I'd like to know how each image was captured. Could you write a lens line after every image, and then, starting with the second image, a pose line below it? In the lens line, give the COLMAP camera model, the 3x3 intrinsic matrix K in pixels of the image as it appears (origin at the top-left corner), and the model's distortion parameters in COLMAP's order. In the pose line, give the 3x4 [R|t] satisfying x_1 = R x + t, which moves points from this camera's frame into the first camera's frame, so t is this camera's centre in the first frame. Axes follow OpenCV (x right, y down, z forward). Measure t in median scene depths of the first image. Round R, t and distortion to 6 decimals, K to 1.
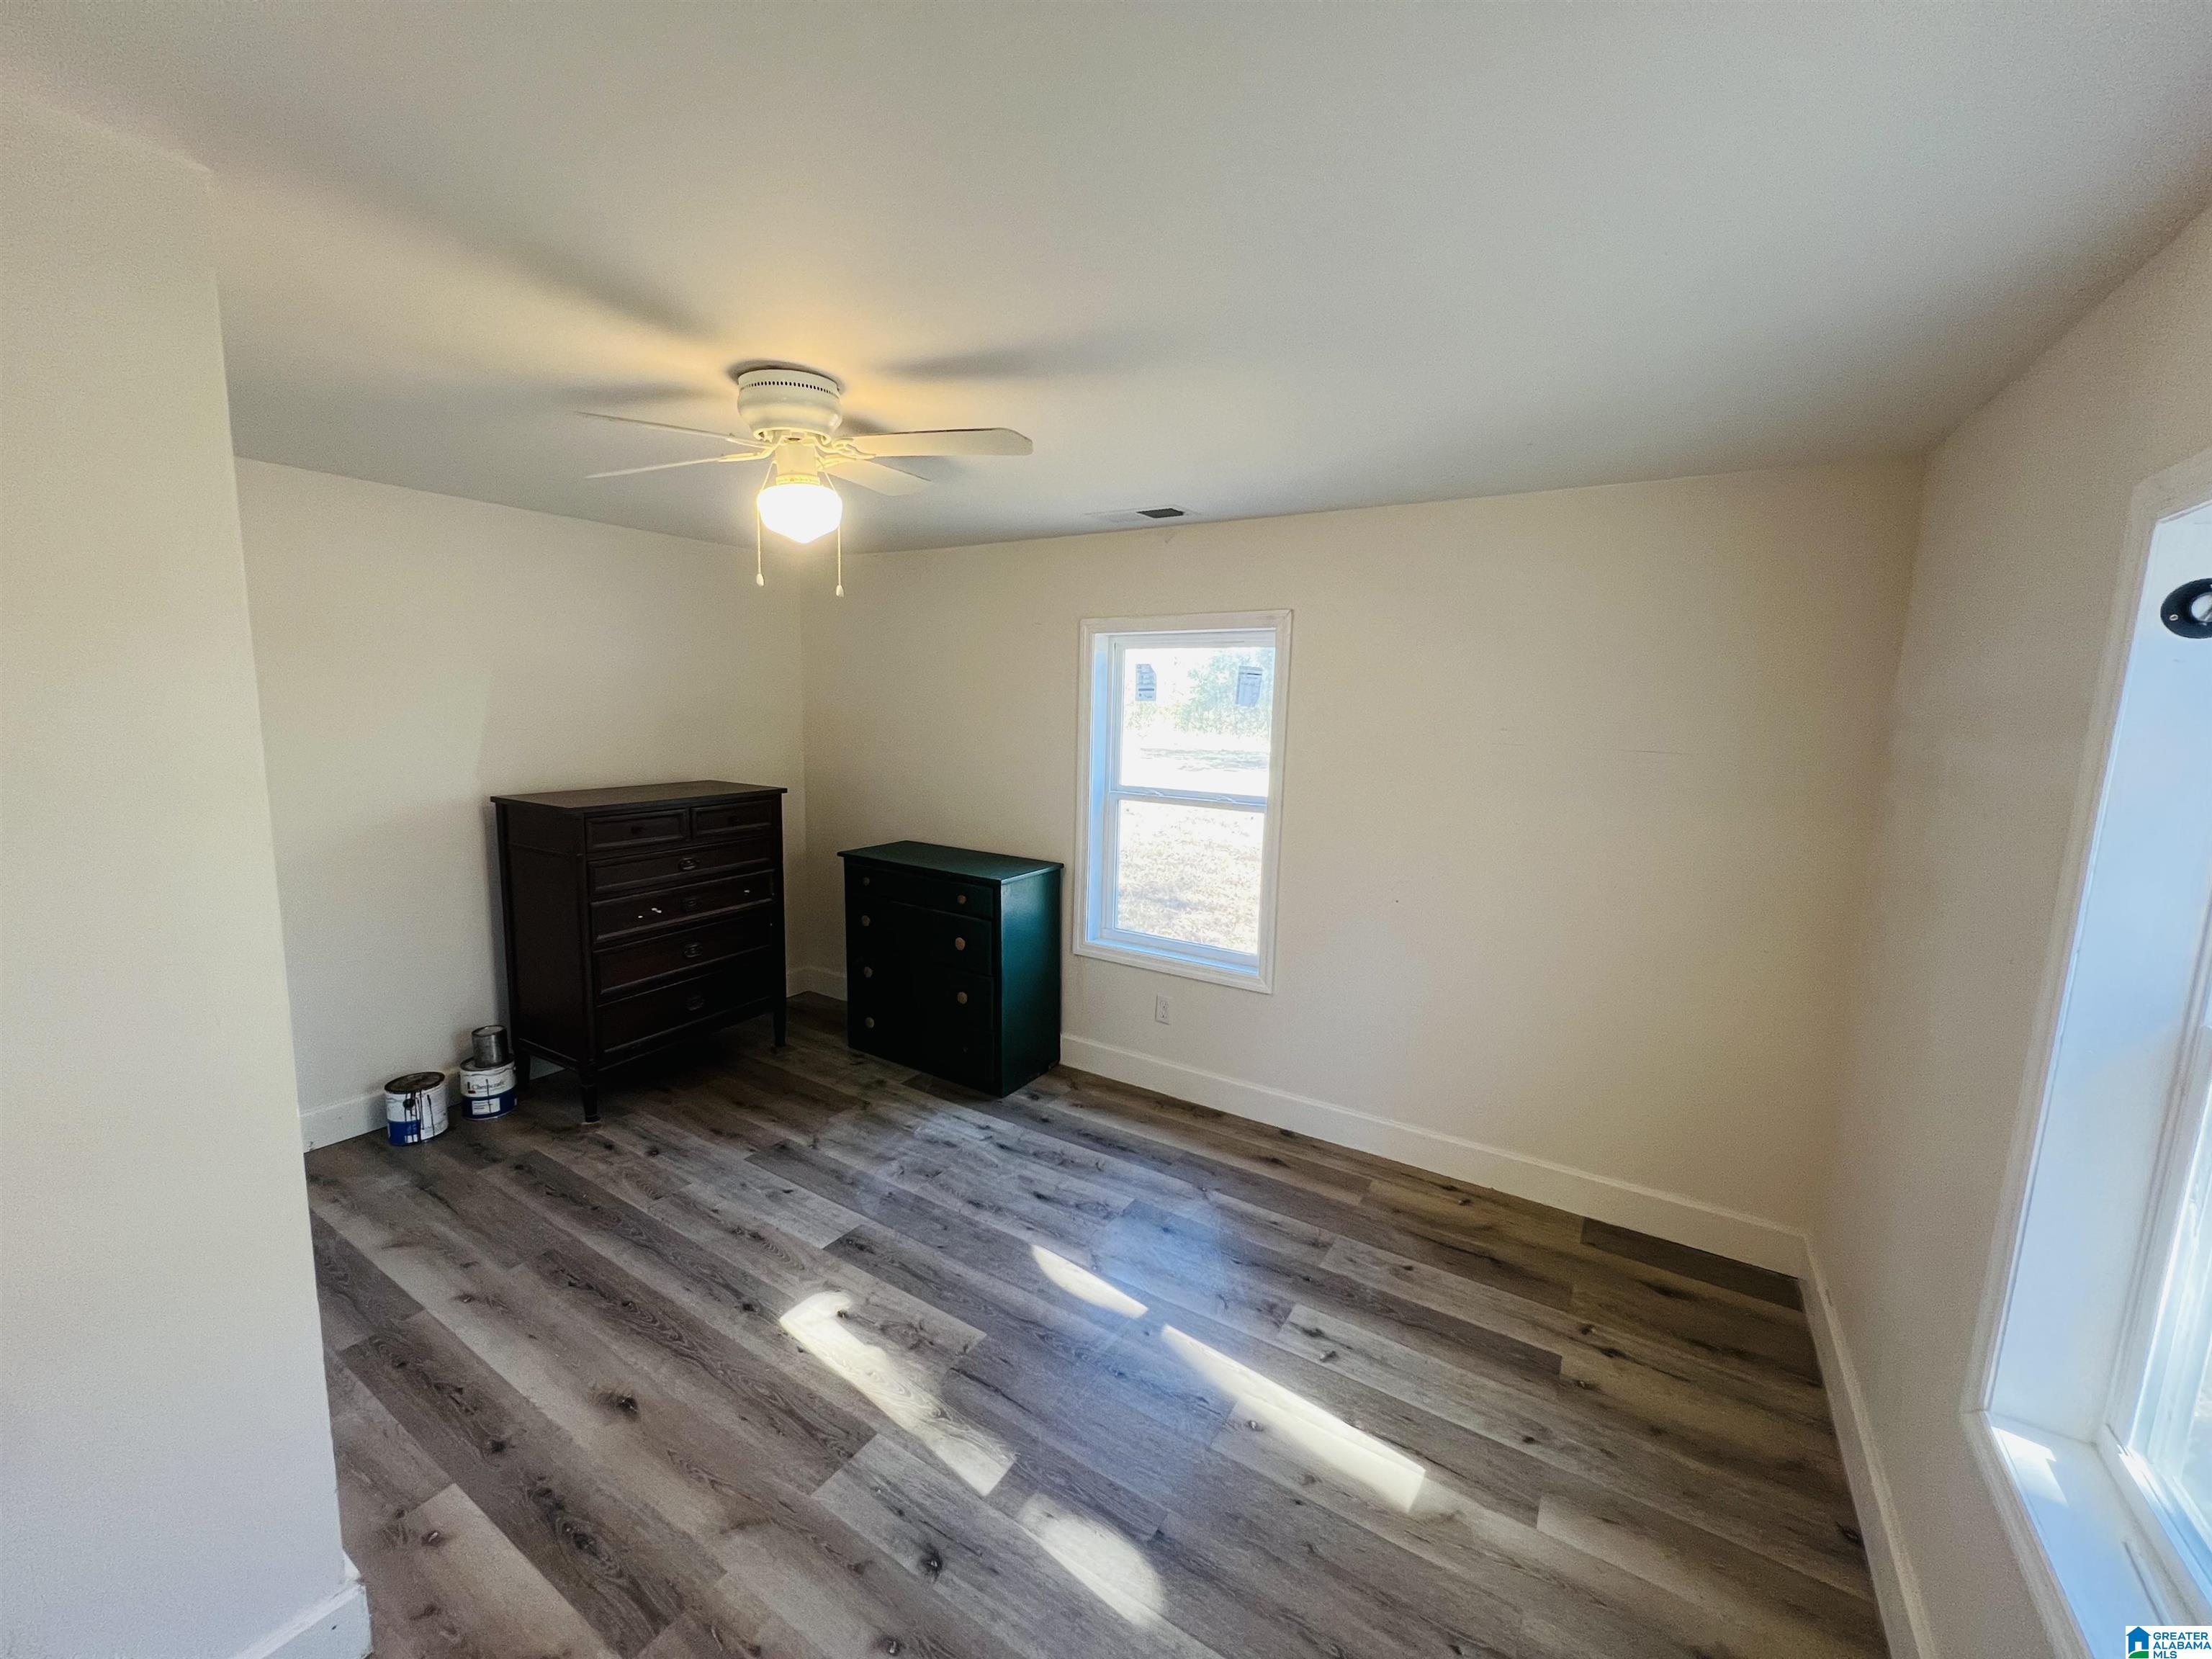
lens RADIAL K [[880.7, 0, 1095.4], [0, 880.7, 830.7], [0, 0, 1]] dist [0.000359, 0.000025]
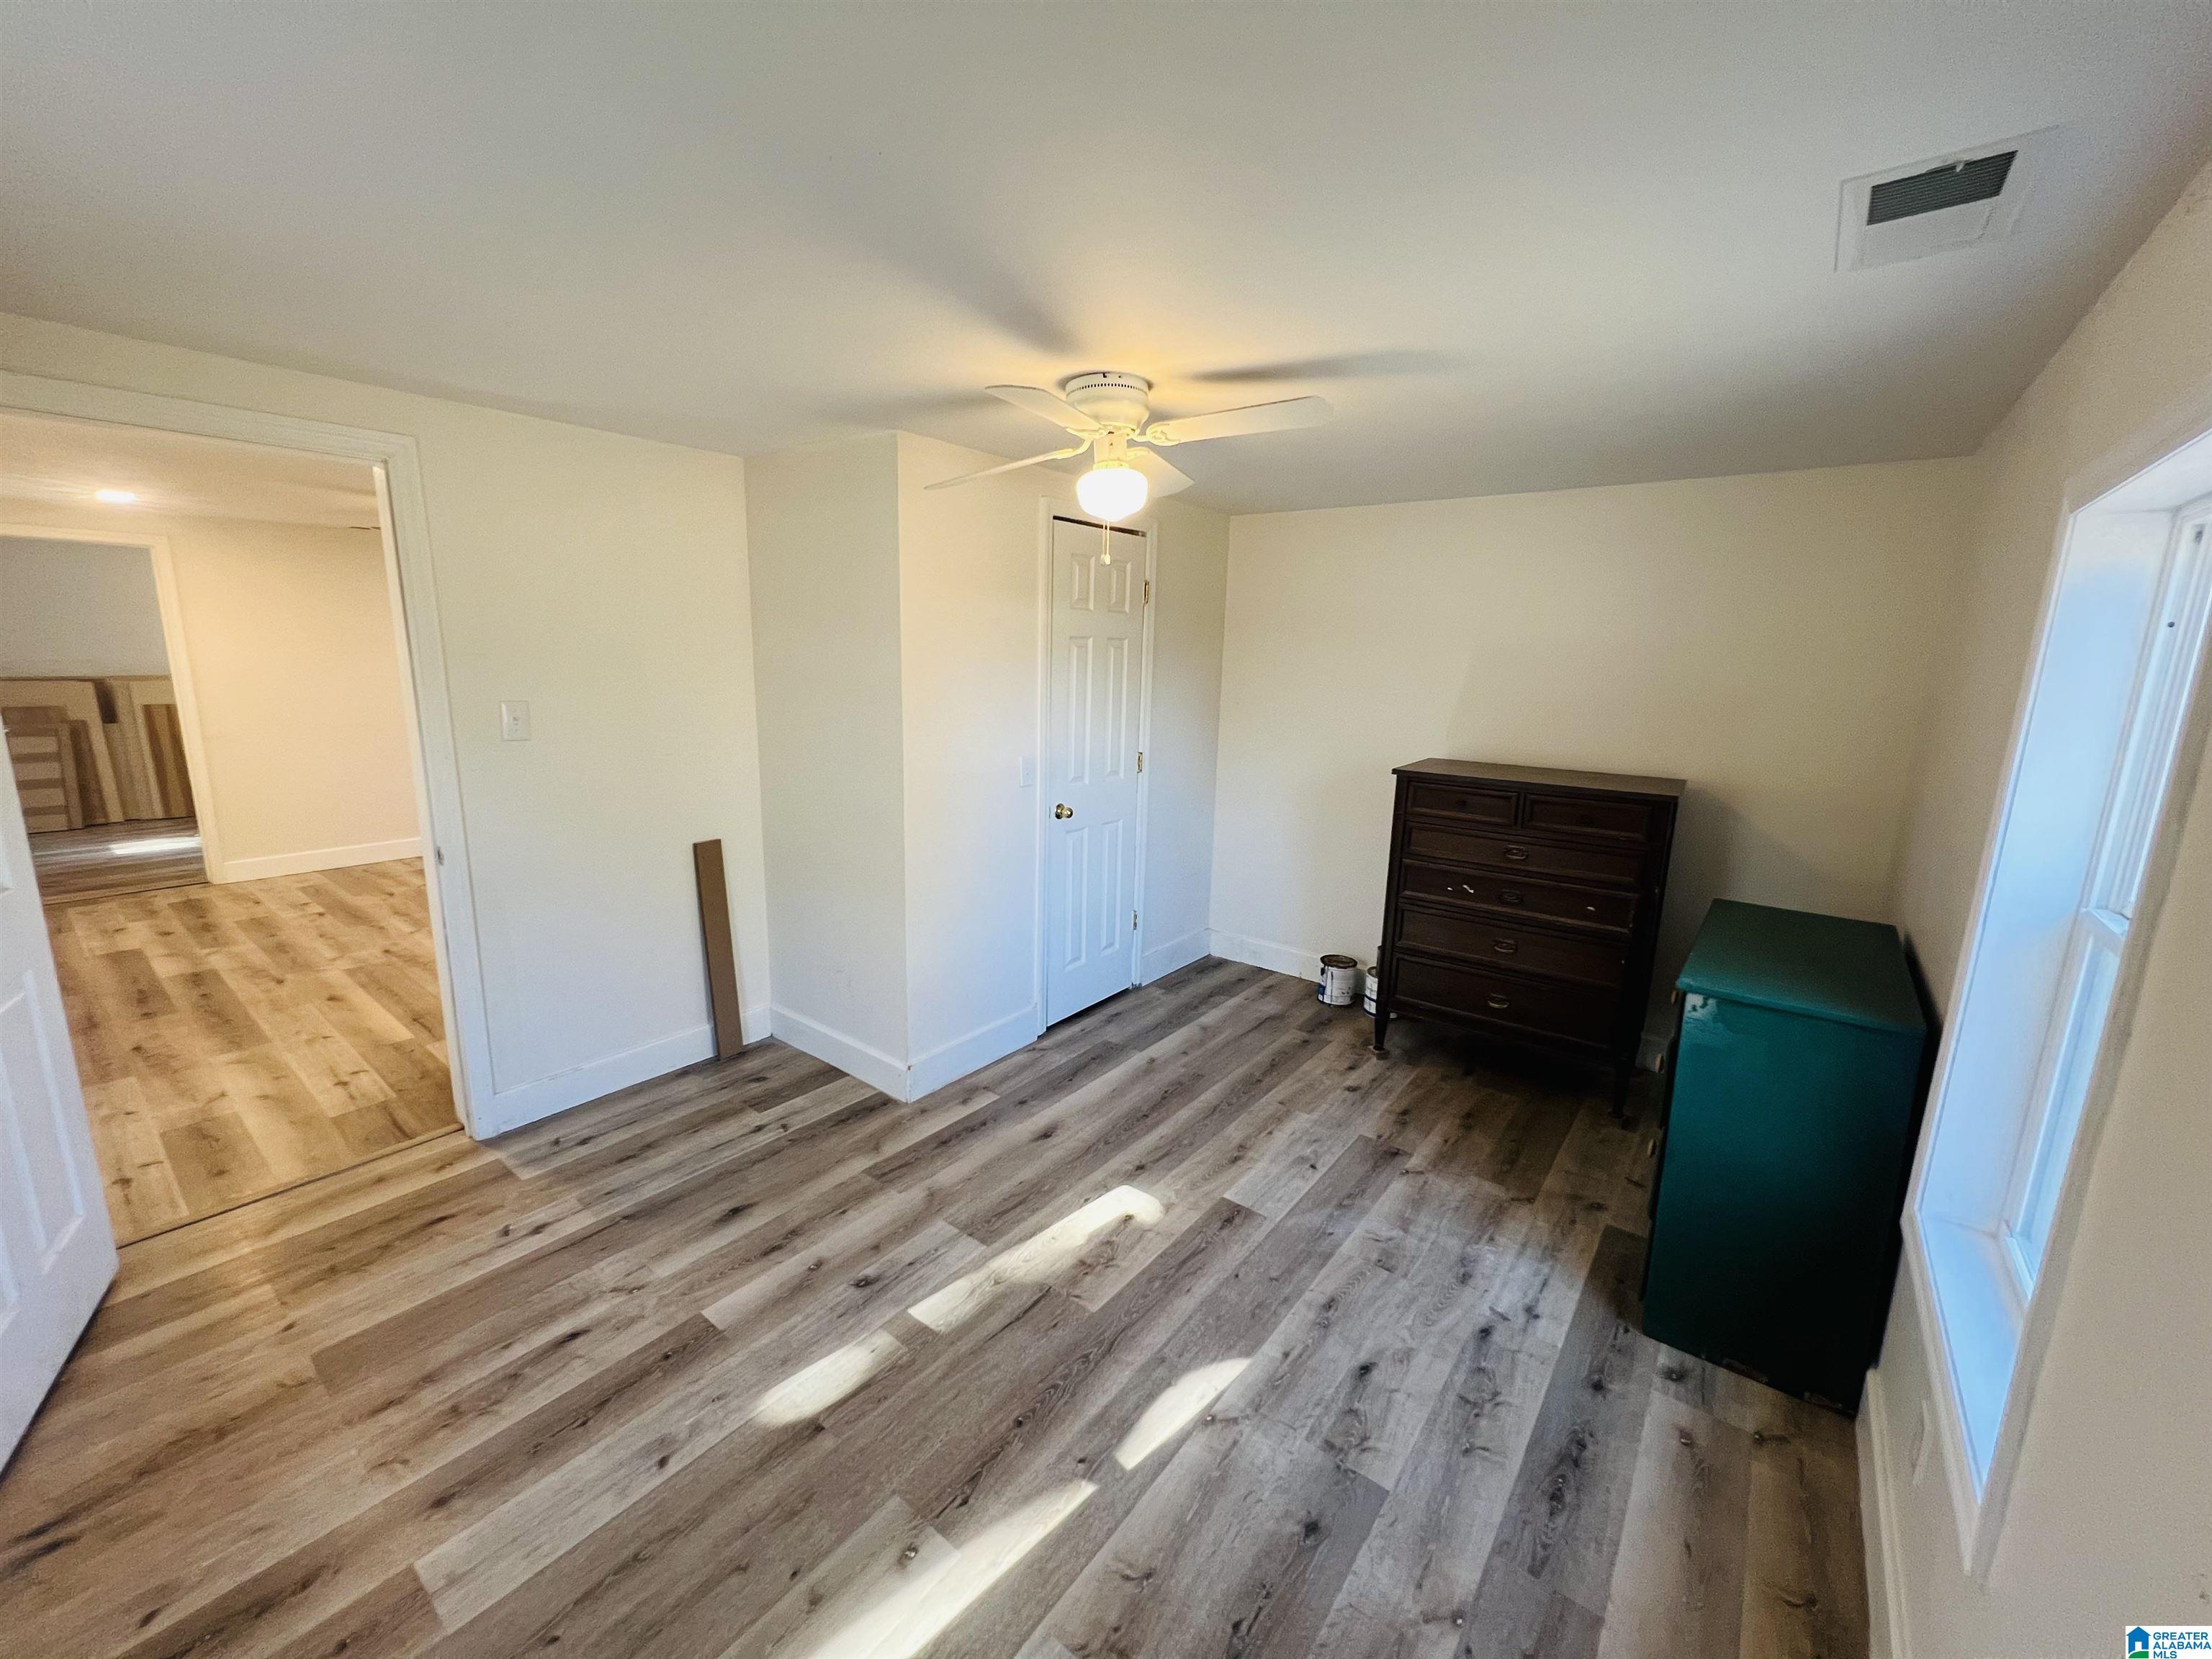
lens RADIAL K [[880.7, 0, 1099.7], [0, 880.7, 823.5], [0, 0, 1]] dist [0.000359, 0.000025]
pose [[-0.097026, 0.163777, -0.981714, 0.709589], [-0.173036, 0.968571, 0.178686, -0.120329], [0.980125, 0.187209, -0.065637, 0.924950]]
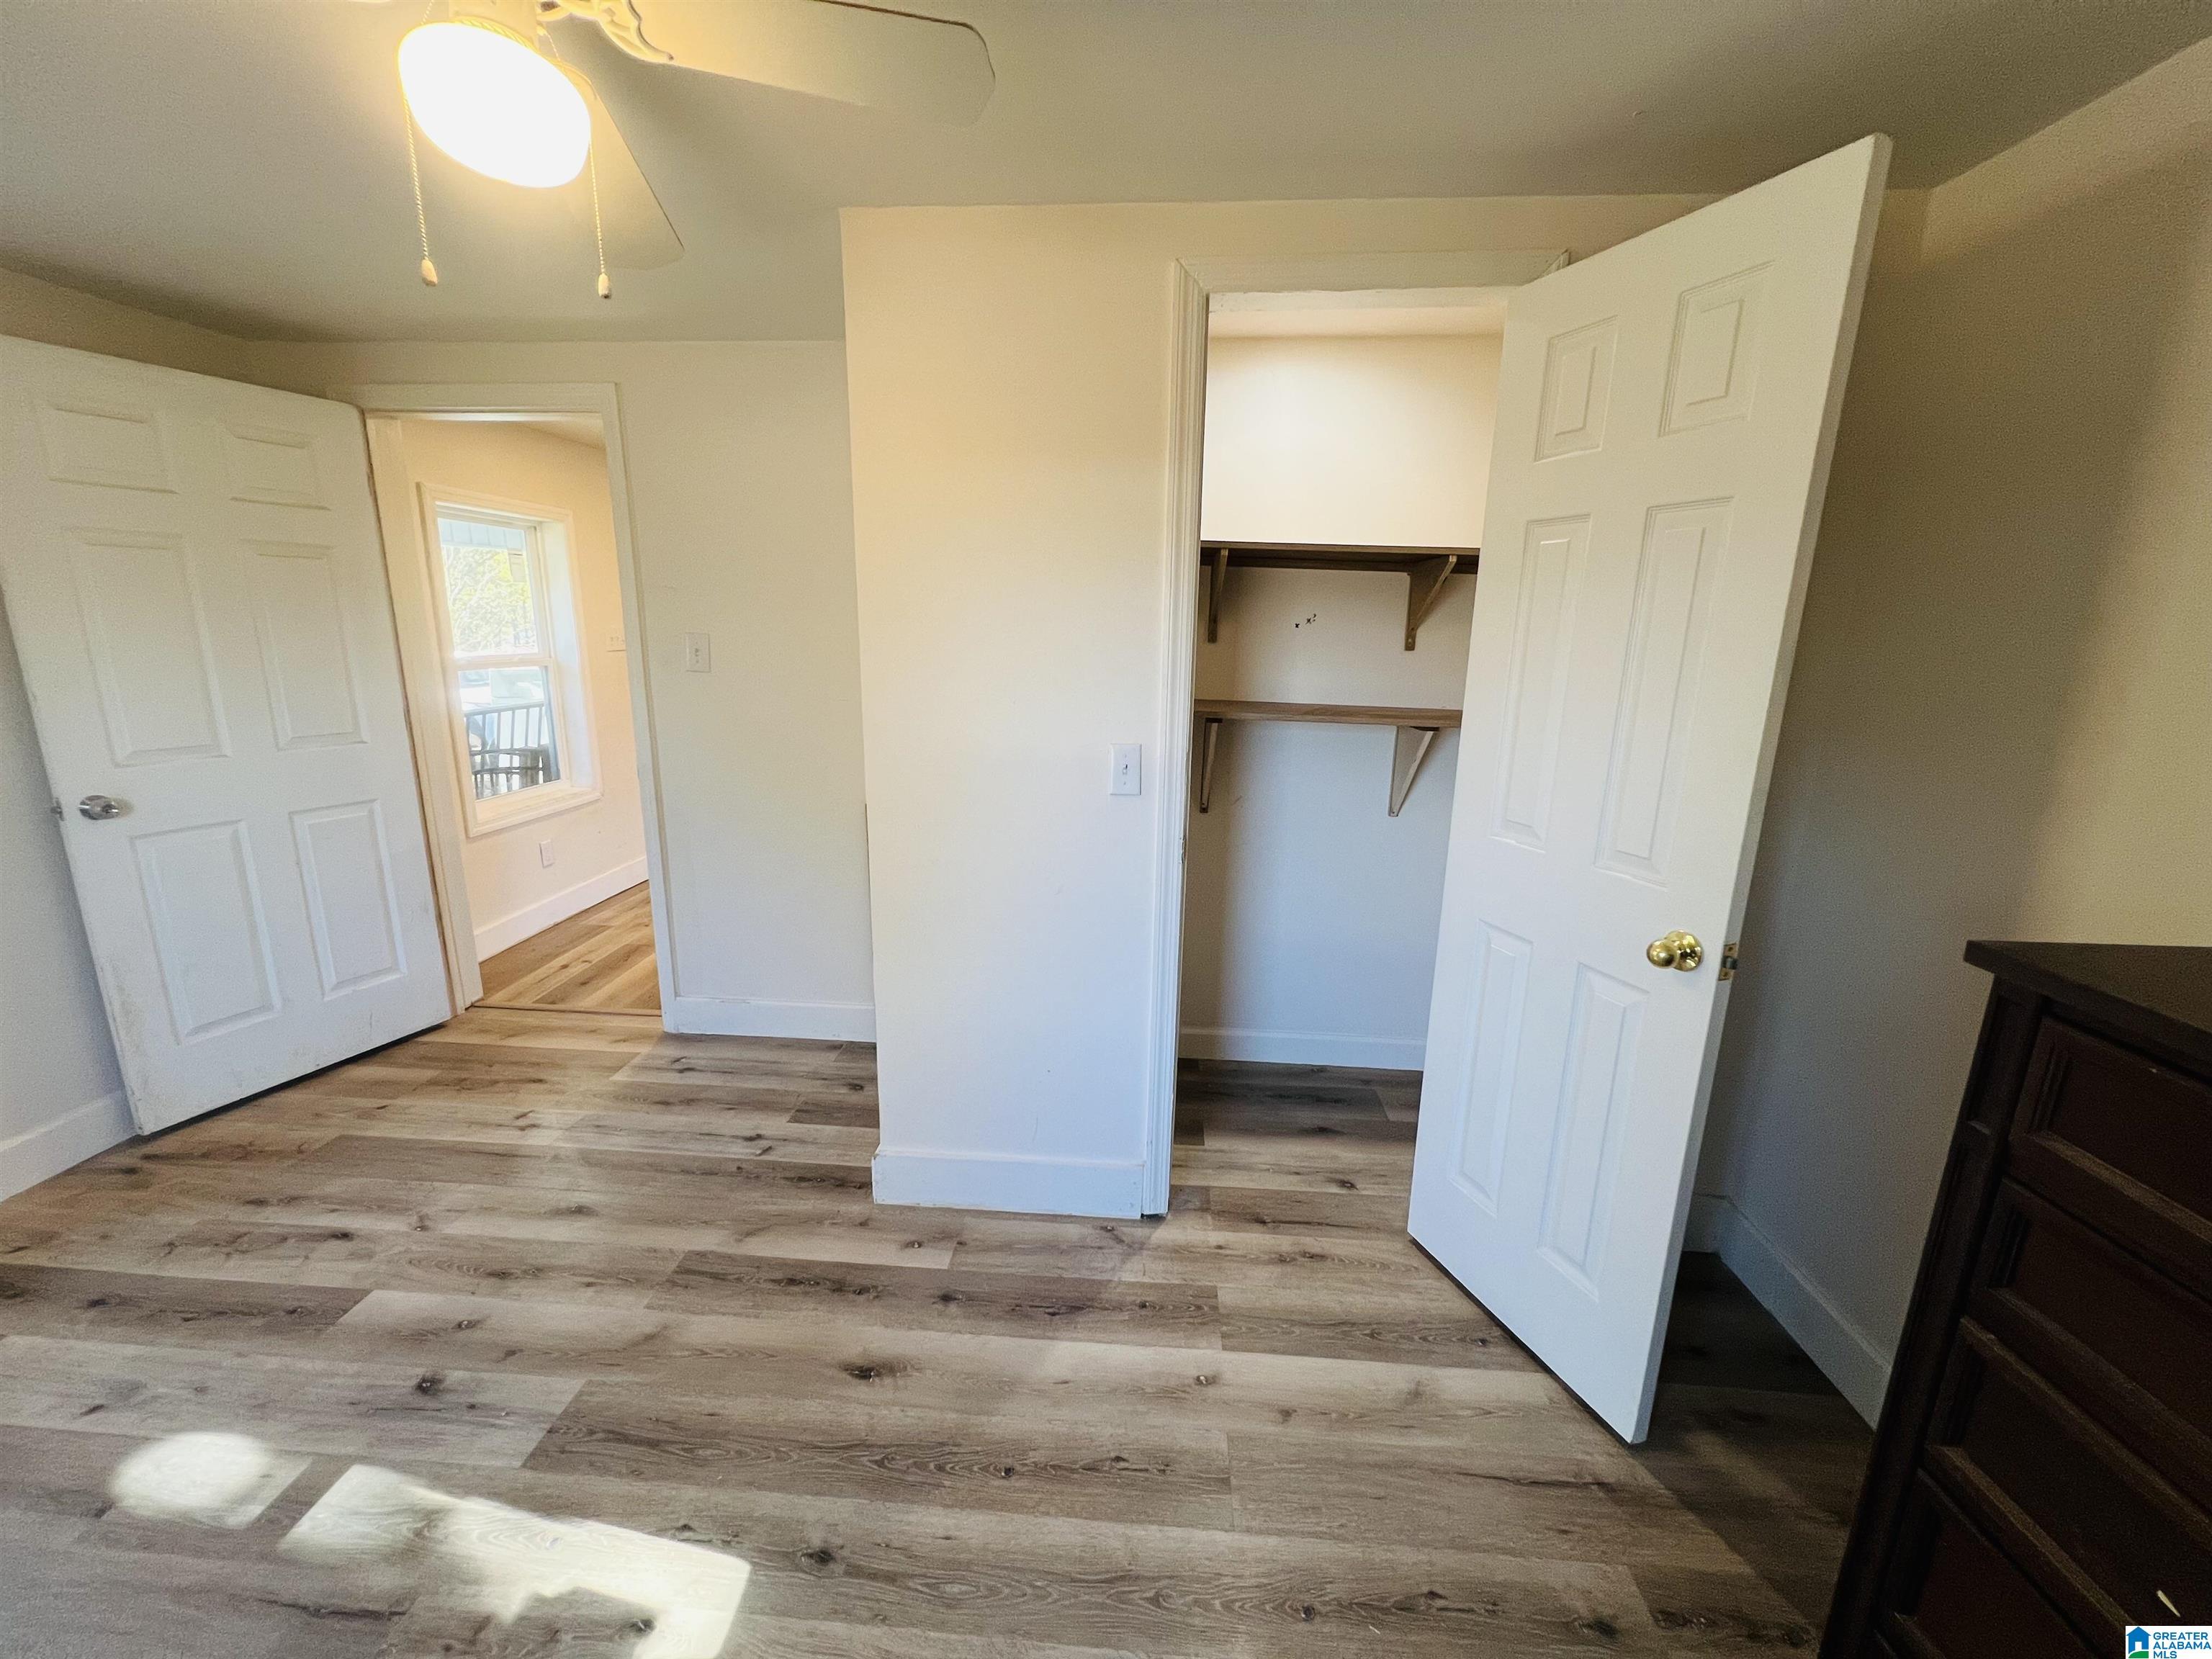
lens RADIAL K [[880.7, 0, 1101.2], [0, 880.7, 825.3], [0, 0, 1]] dist [0.000359, 0.000025]
pose [[-0.880477, 0.061999, -0.470018, -0.306063], [-0.111758, 0.936329, 0.332863, -0.153359], [0.460728, 0.345607, -0.817487, 1.394012]]
